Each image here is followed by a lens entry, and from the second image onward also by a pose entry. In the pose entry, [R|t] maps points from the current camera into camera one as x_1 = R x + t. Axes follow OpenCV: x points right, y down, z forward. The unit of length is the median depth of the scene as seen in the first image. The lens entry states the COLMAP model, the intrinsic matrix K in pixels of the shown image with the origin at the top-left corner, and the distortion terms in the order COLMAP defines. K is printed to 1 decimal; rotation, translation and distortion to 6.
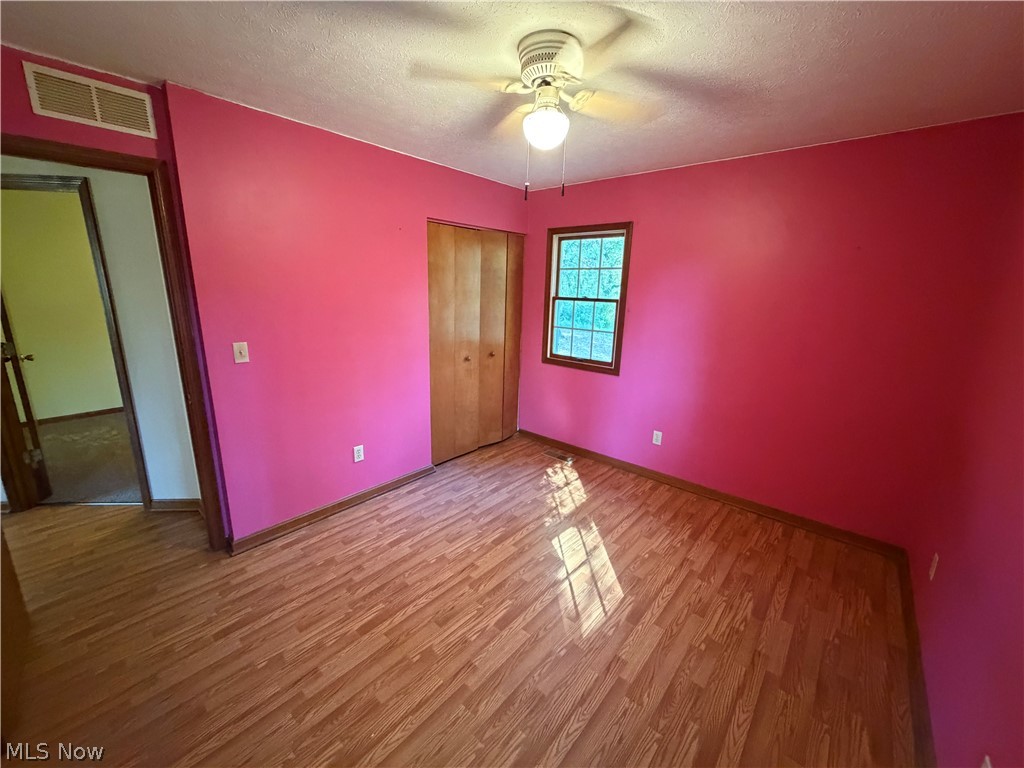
lens RADIAL K [[413.1, 0, 508.0], [0, 413.1, 380.3], [0, 0, 1]] dist [0.002751, 0.000226]
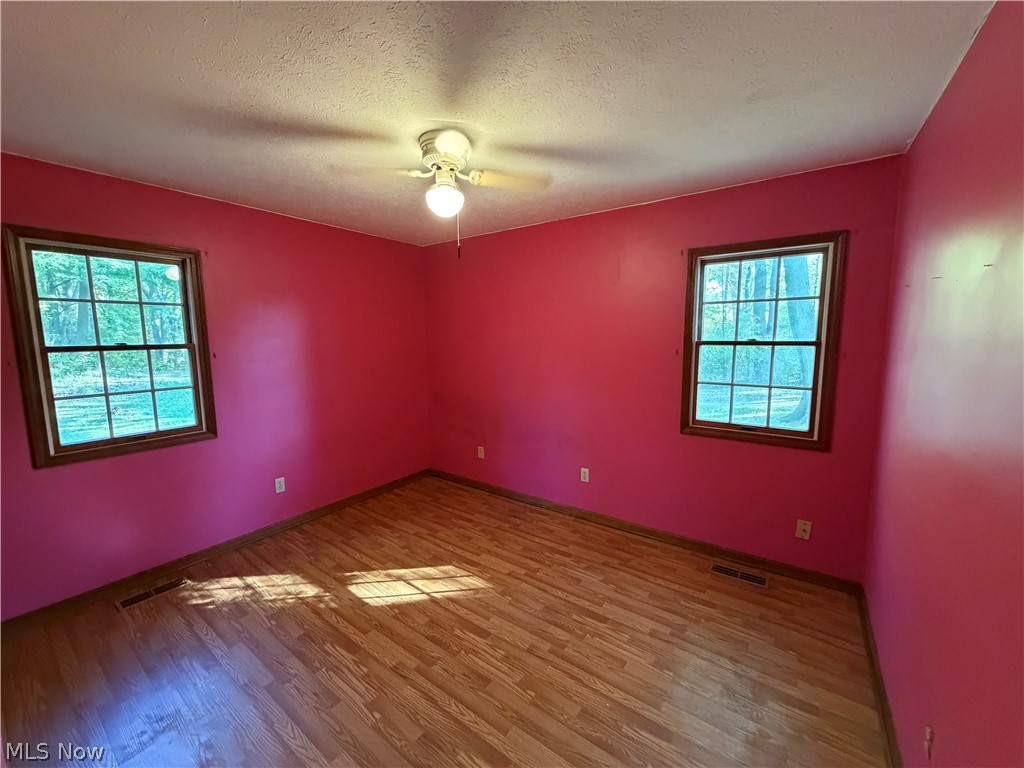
lens RADIAL K [[402.3, 0, 512.0], [0, 402.3, 384.0], [0, 0, 1]] dist [0.000023, -0.000131]
pose [[-0.103369, -0.145640, 0.983923, -0.746185], [0.216401, 0.962232, 0.165164, -0.159388], [-0.970817, 0.229995, -0.067948, 0.649547]]
